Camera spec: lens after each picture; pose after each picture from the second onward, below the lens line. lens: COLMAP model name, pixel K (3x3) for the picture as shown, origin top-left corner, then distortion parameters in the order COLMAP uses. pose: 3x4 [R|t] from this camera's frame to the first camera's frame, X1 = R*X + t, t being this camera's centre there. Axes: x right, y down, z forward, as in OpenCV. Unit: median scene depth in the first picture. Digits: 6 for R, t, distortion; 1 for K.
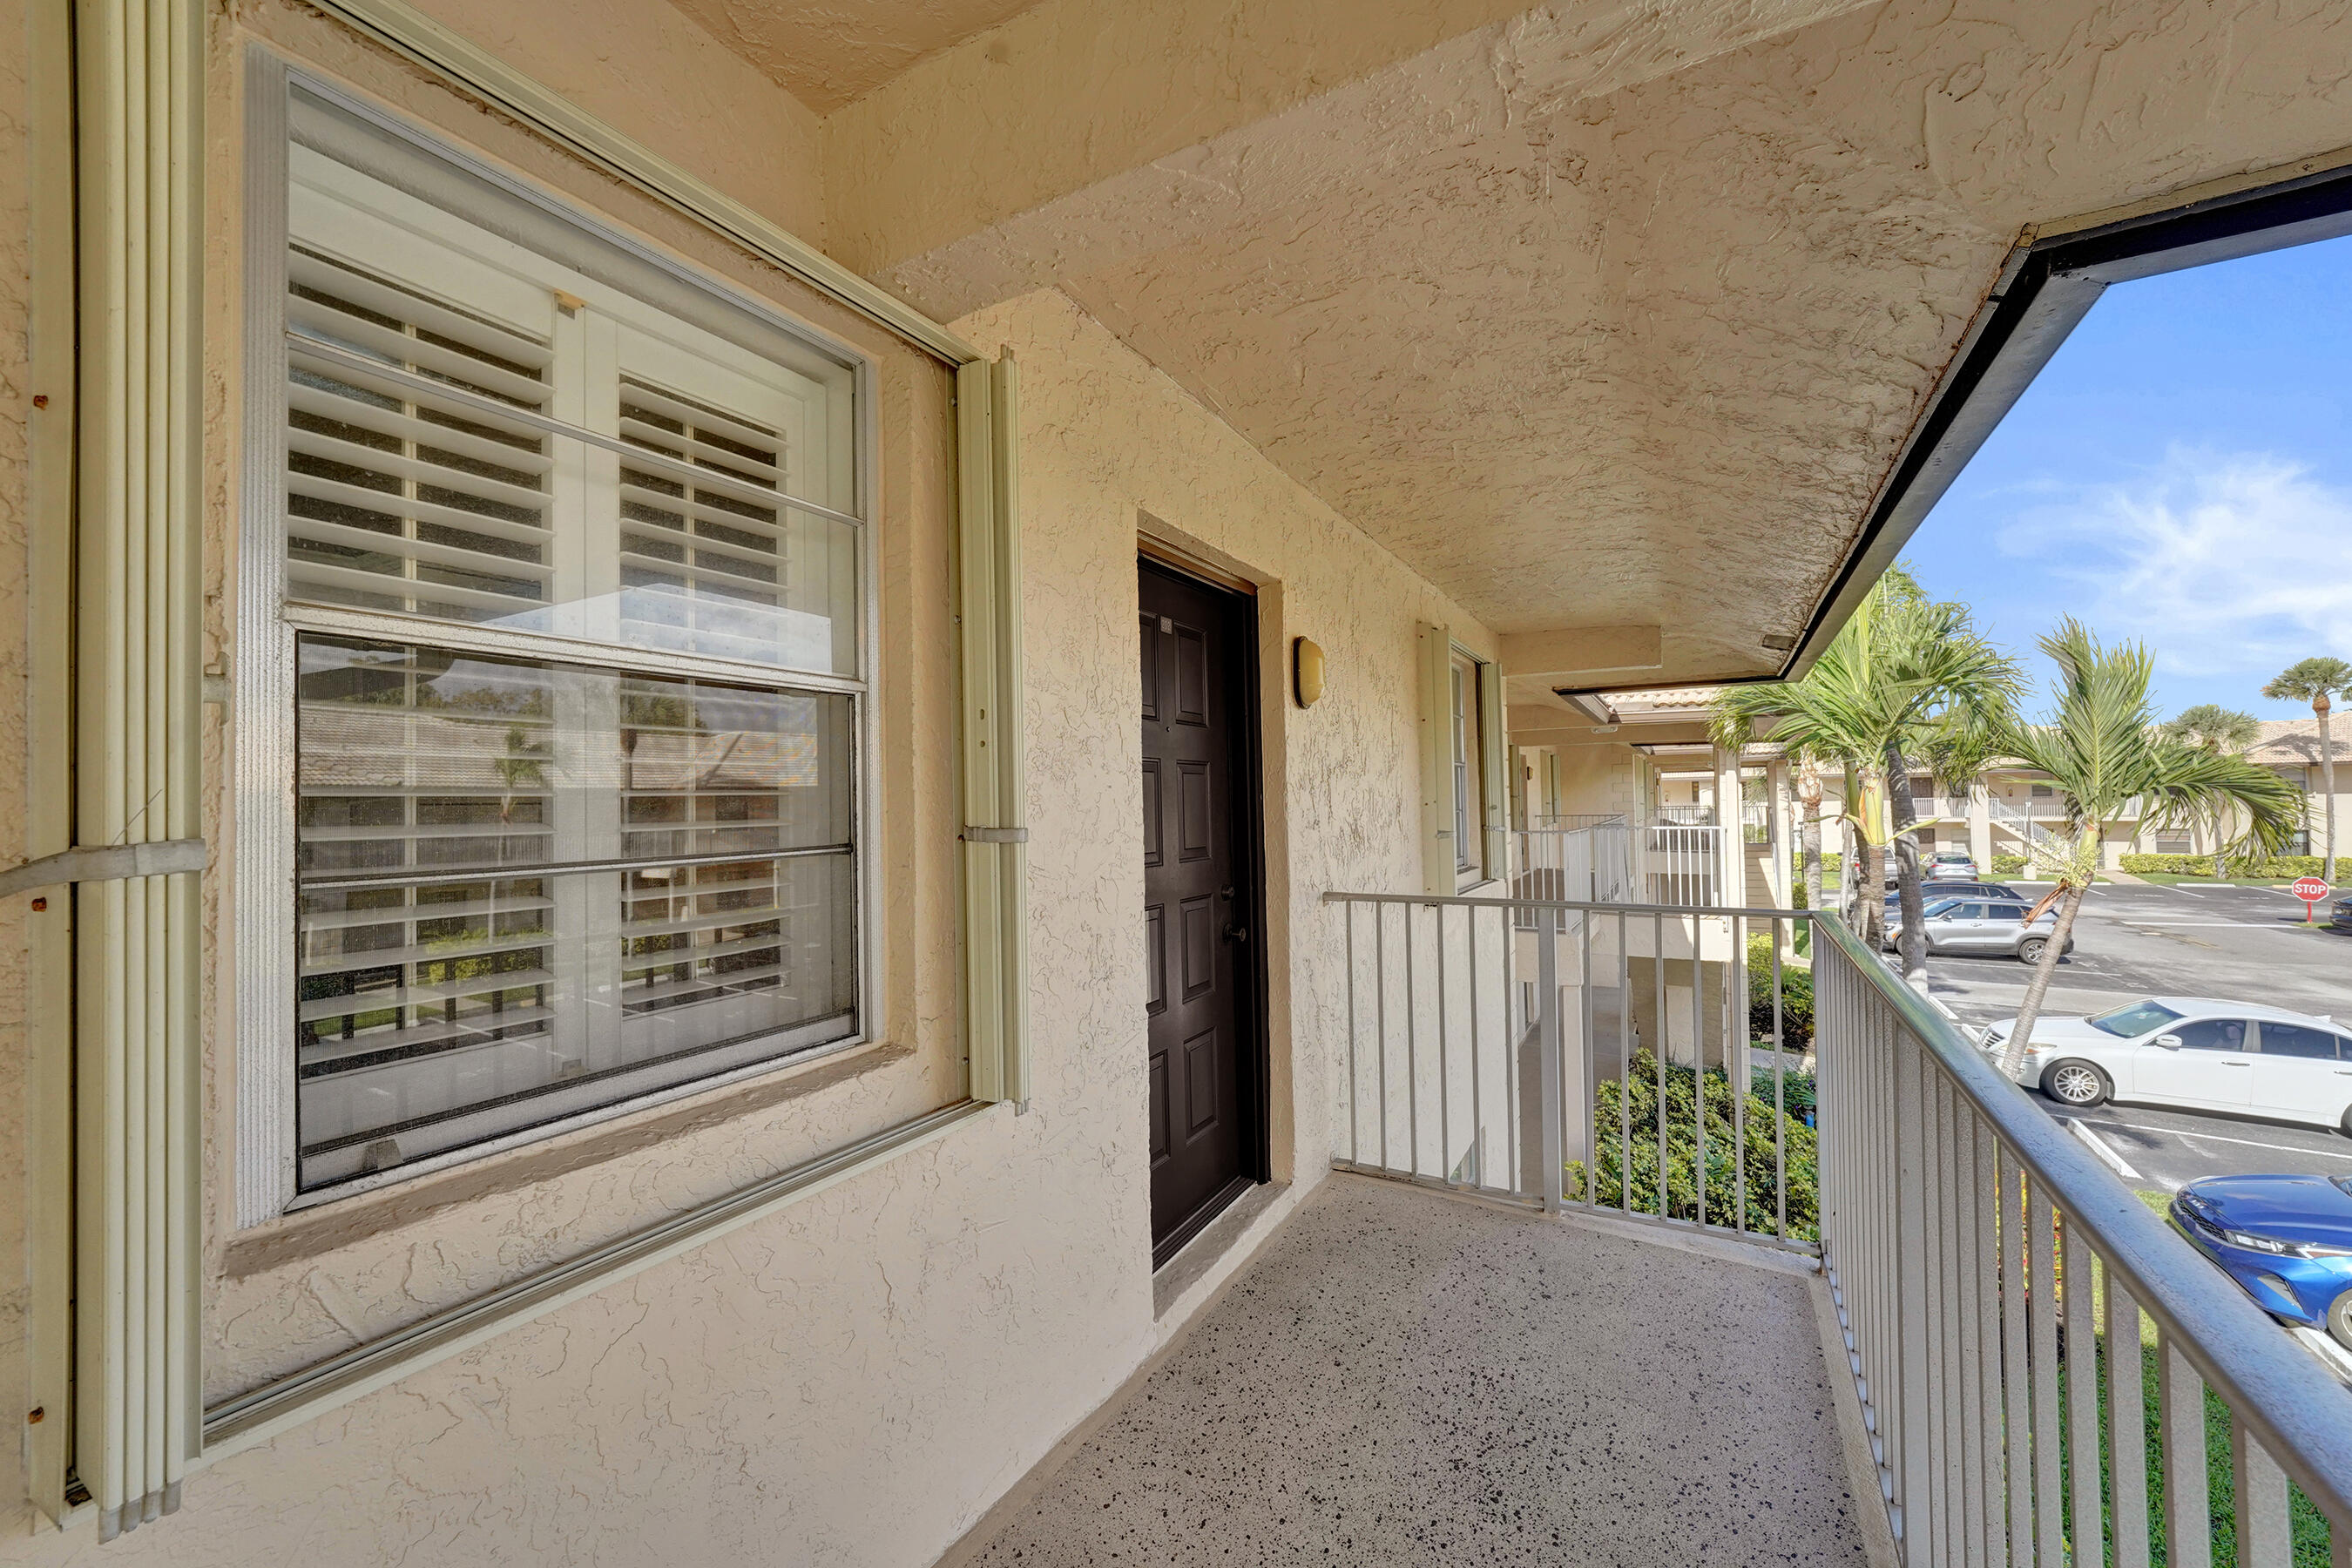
lens RADIAL K [[966.6, 0, 1172.0], [0, 966.6, 776.9], [0, 0, 1]] dist [-0.011478, 0.004012]
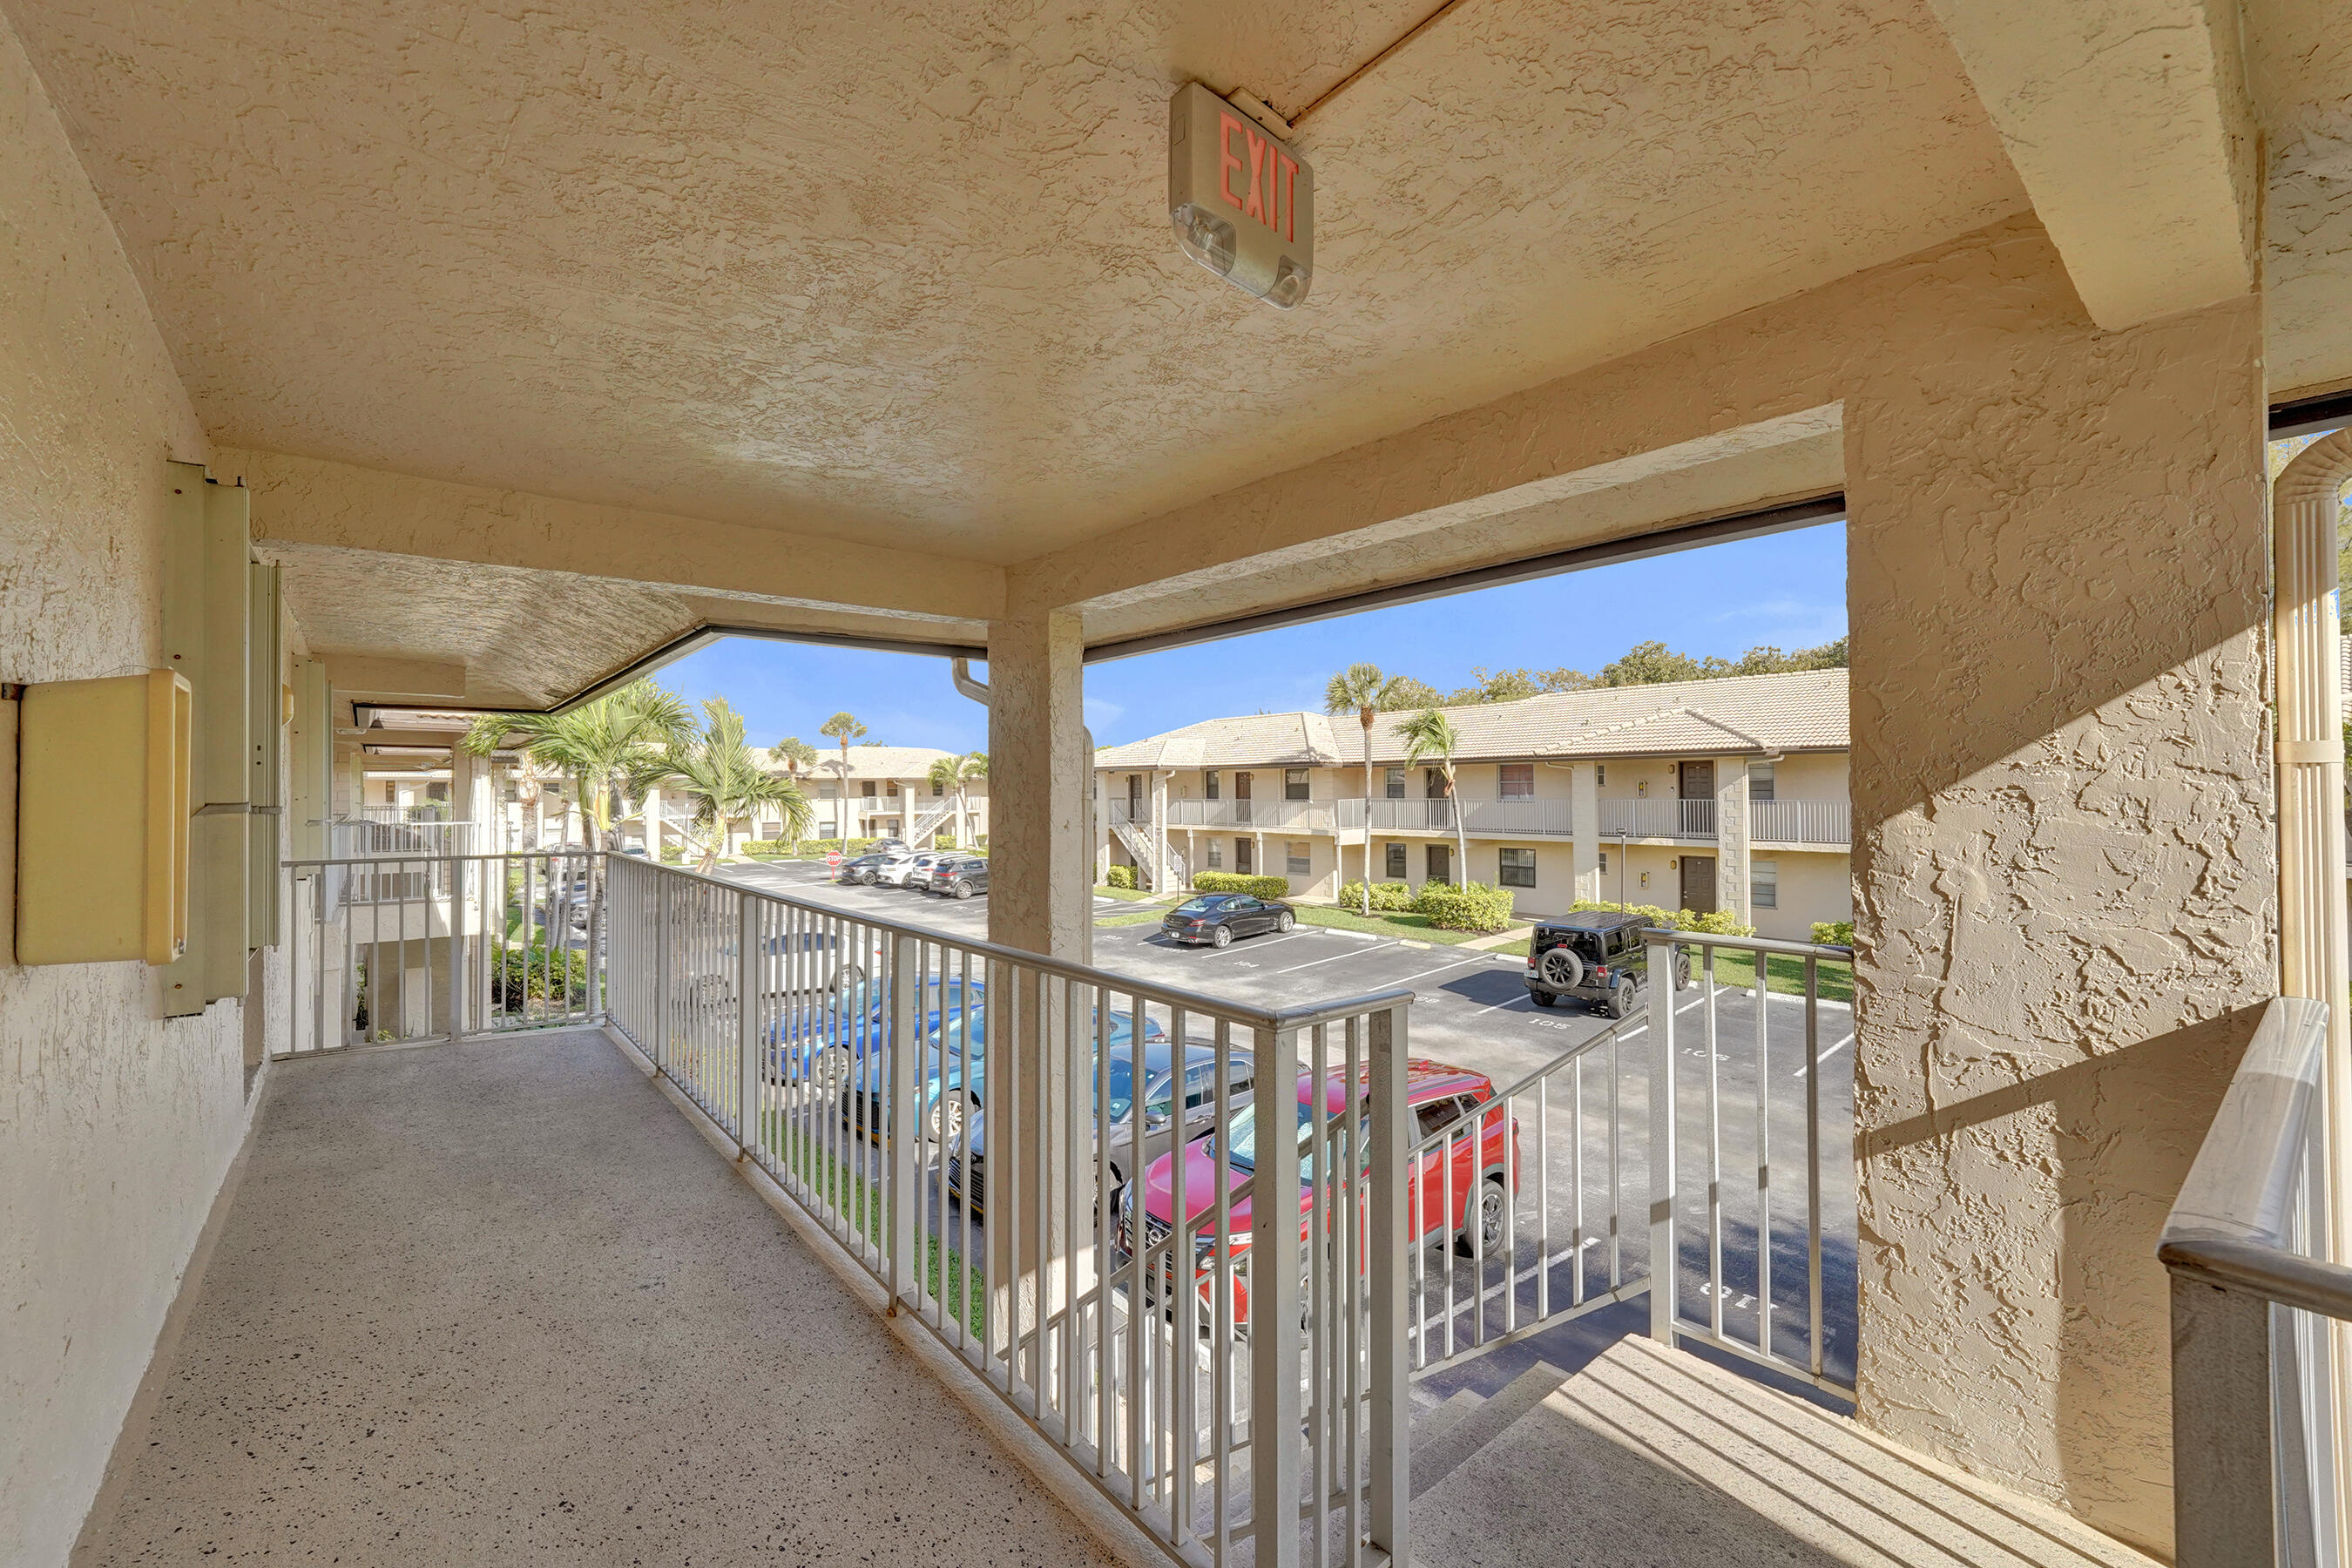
lens RADIAL K [[966.6, 0, 1172.0], [0, 966.6, 776.9], [0, 0, 1]] dist [-0.011478, 0.004012]
pose [[0.366544, 0.027988, 0.929979, -0.309121], [-0.026087, 0.999464, -0.019797, -0.003925], [-0.930035, -0.017004, 0.367078, -0.334823]]
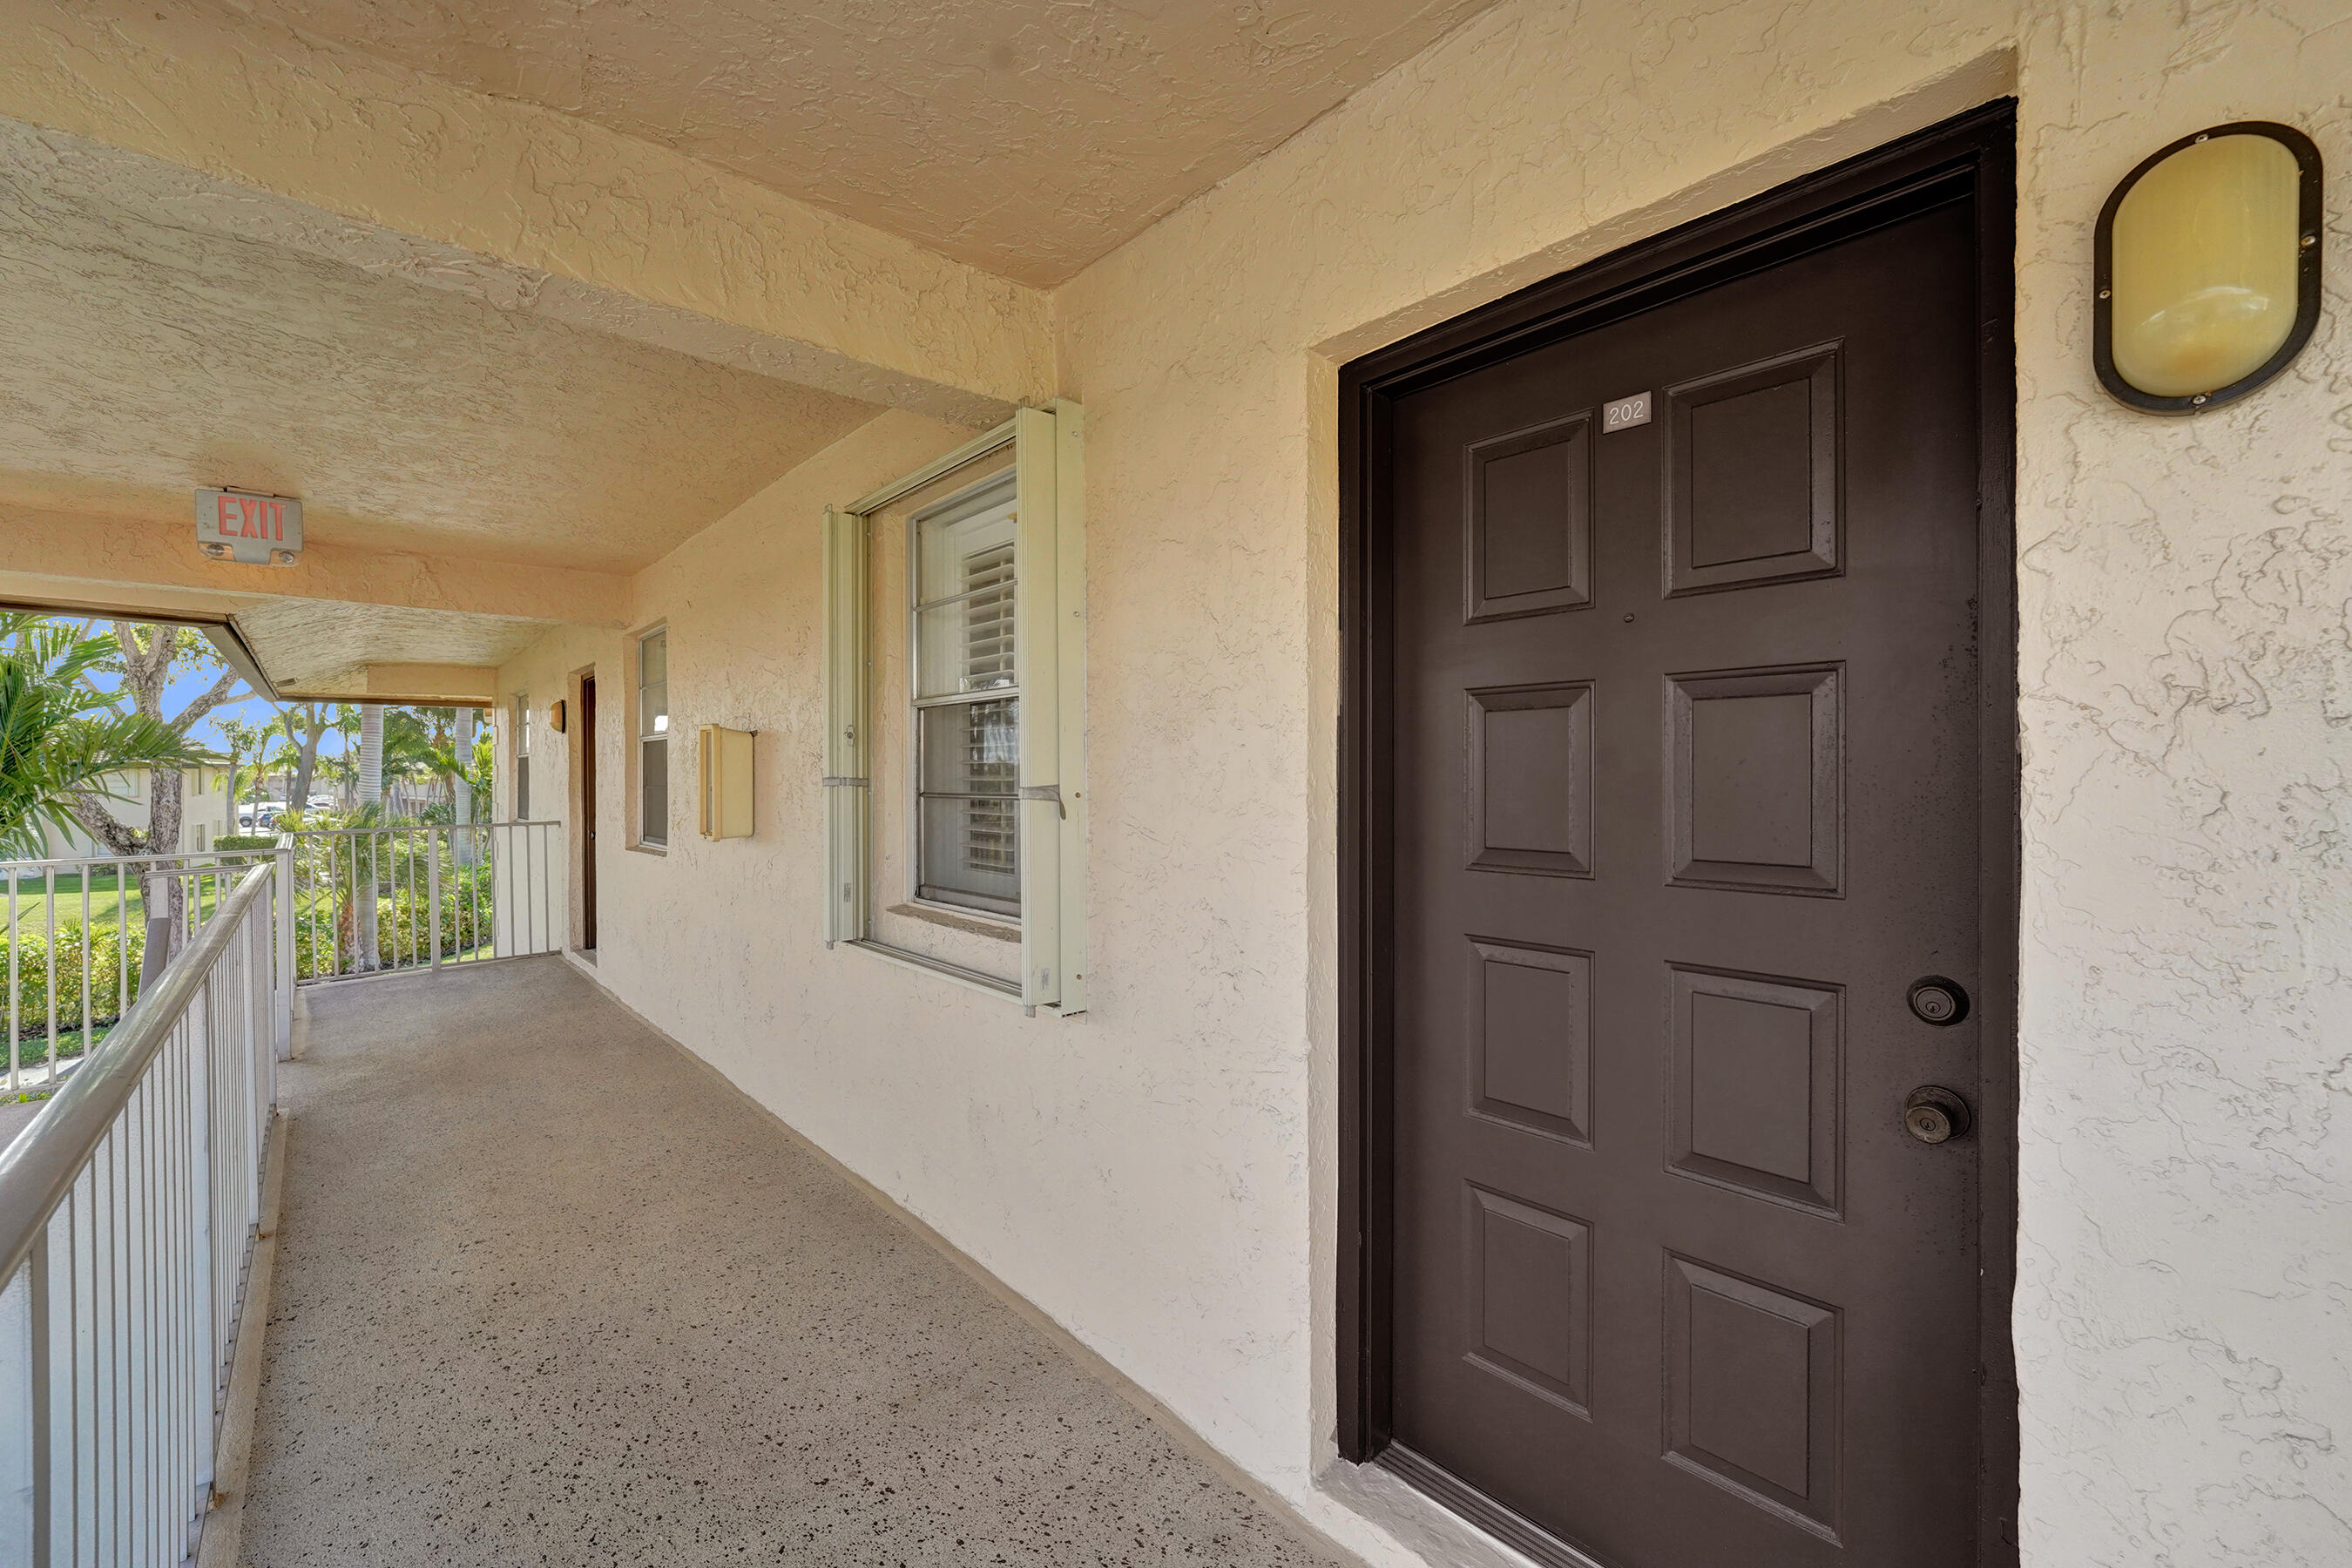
lens RADIAL K [[966.6, 0, 1172.0], [0, 966.6, 776.9], [0, 0, 1]] dist [-0.011478, 0.004012]
pose [[-0.340422, 0.021600, -0.940025, 0.216984], [0.037128, 0.999265, 0.009516, 0.007994], [0.939540, -0.031662, -0.340973, 0.368470]]
